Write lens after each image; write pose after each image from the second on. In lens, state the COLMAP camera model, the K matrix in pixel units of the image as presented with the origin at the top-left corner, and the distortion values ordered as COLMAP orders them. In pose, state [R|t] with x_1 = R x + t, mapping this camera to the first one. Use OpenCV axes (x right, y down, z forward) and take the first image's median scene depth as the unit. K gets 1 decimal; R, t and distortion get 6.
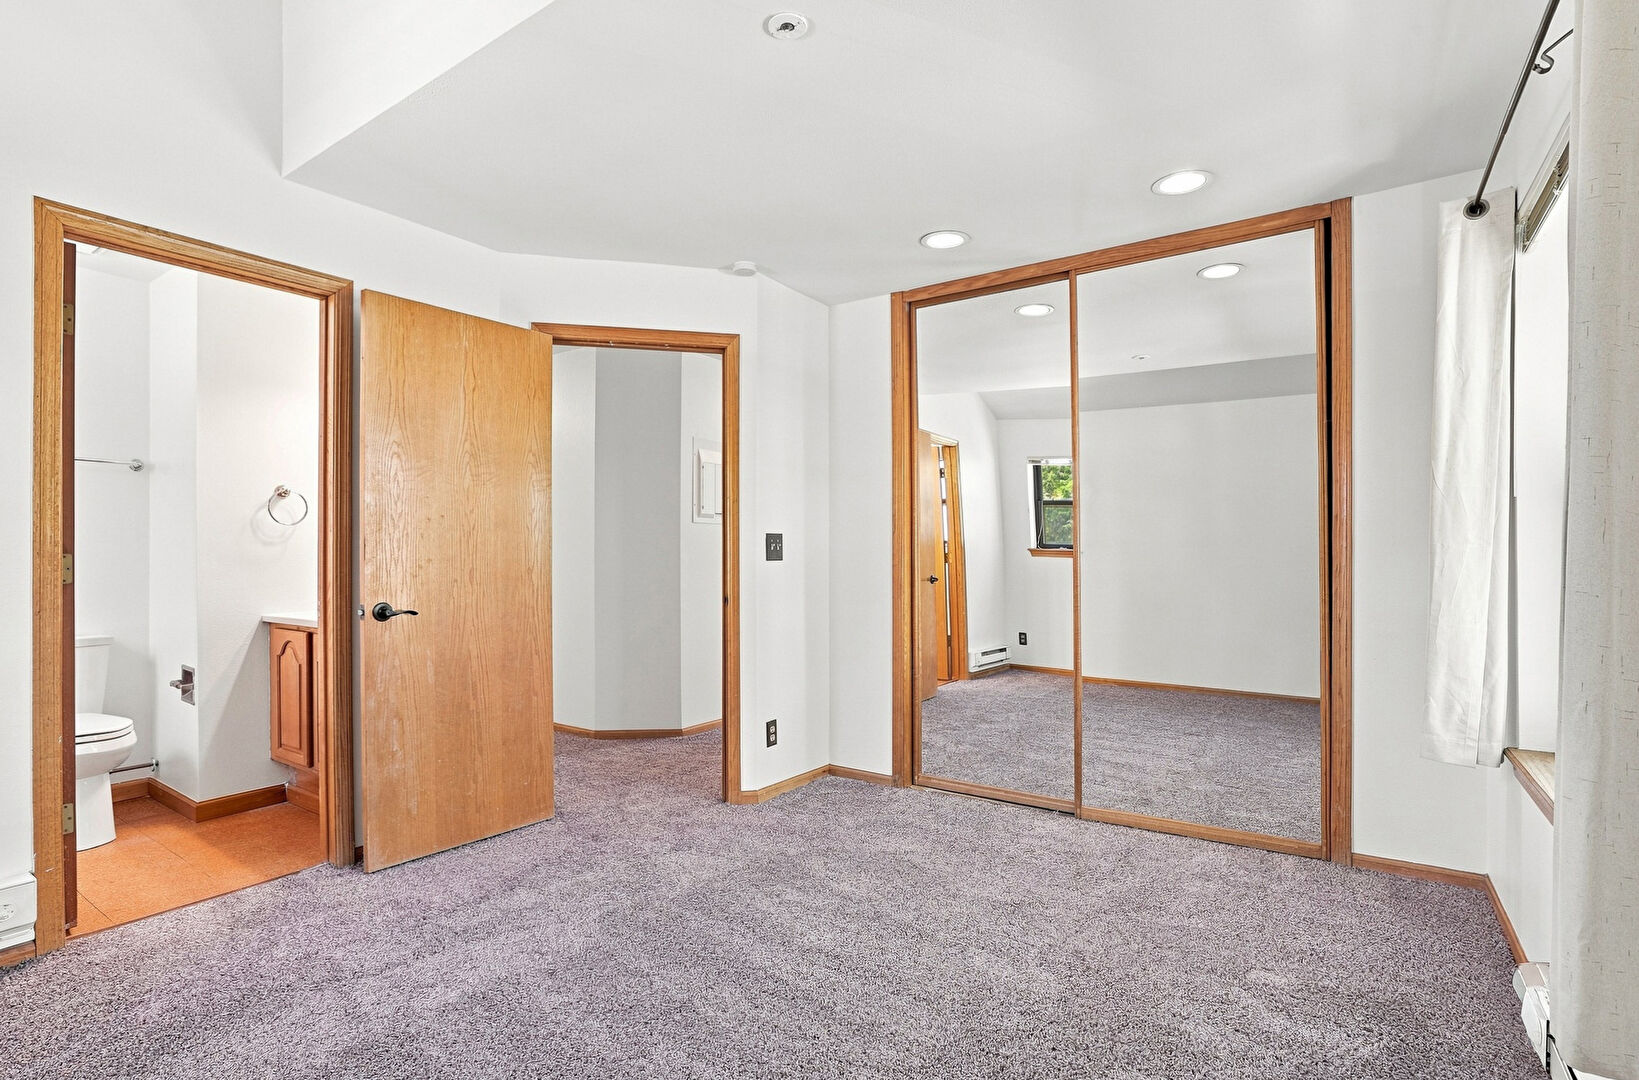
lens RADIAL K [[779.2, 0, 810.9], [0, 779.2, 550.0], [0, 0, 1]] dist [-0.015784, -0.000295]
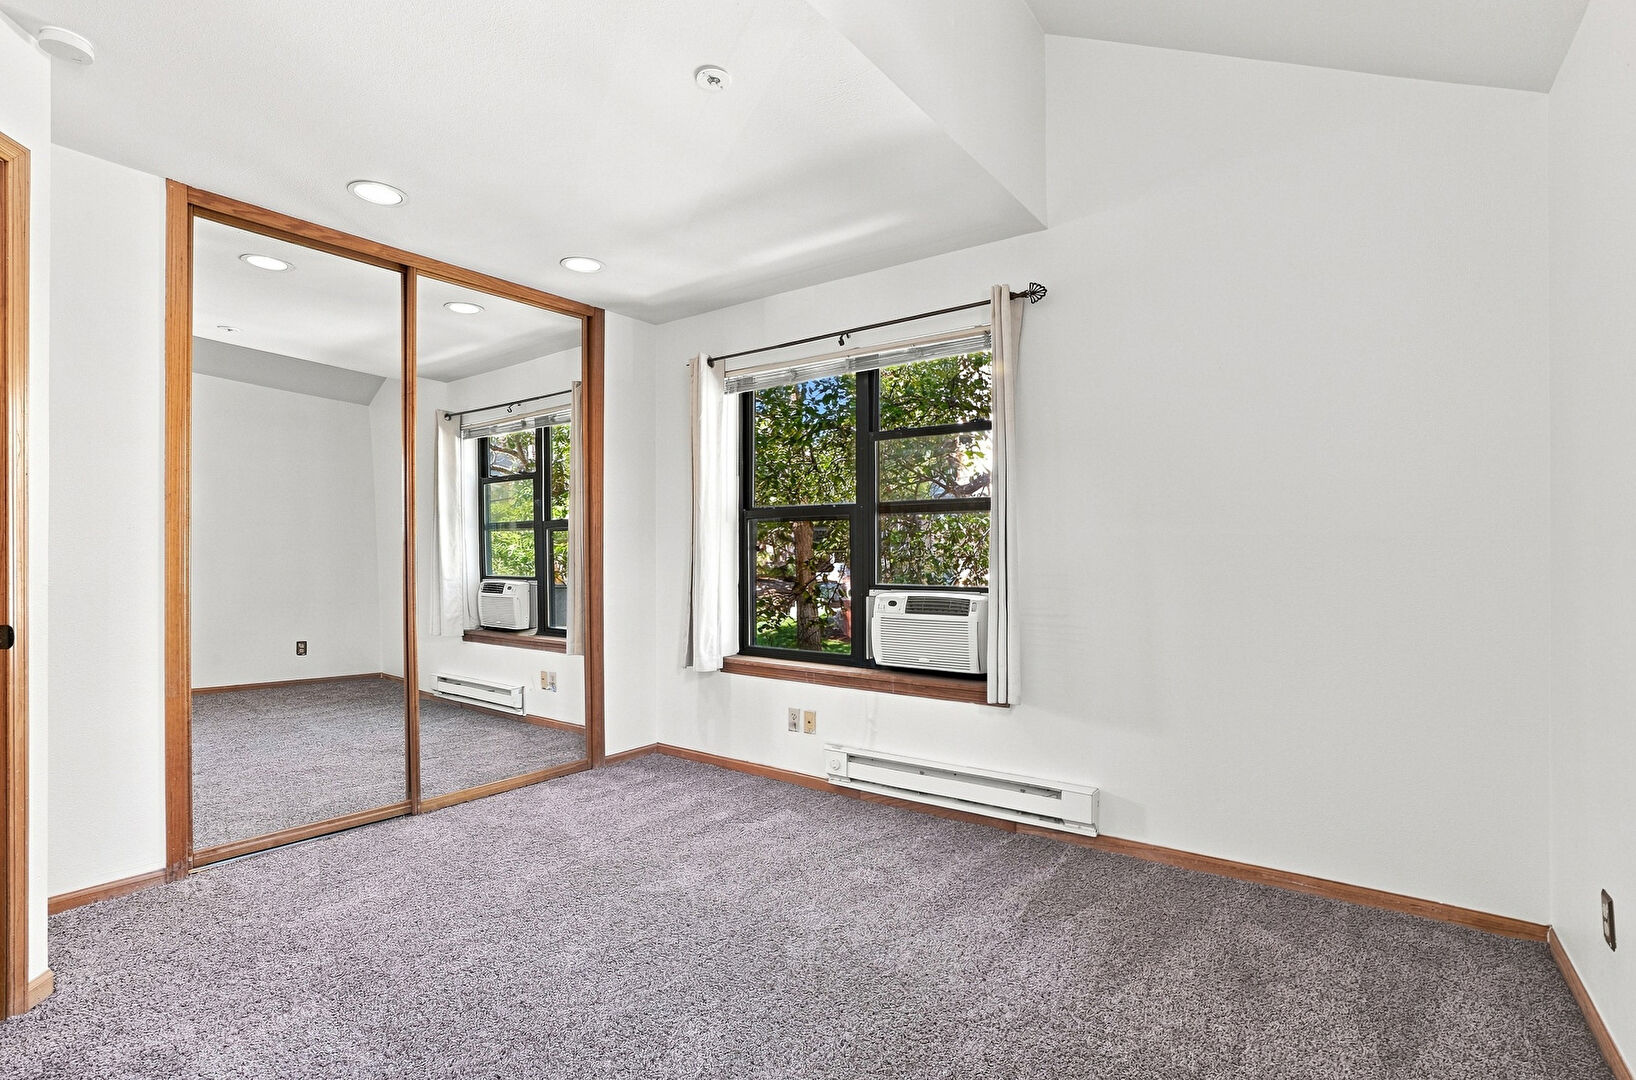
lens RADIAL K [[777.7, 0, 823.3], [0, 777.7, 550.5], [0, 0, 1]] dist [-0.015784, -0.000295]
pose [[0.049855, 0.010861, 0.998697, -0.949704], [-0.002309, 0.999939, -0.010760, 0.019493], [-0.998754, -0.001770, 0.049877, 0.641085]]
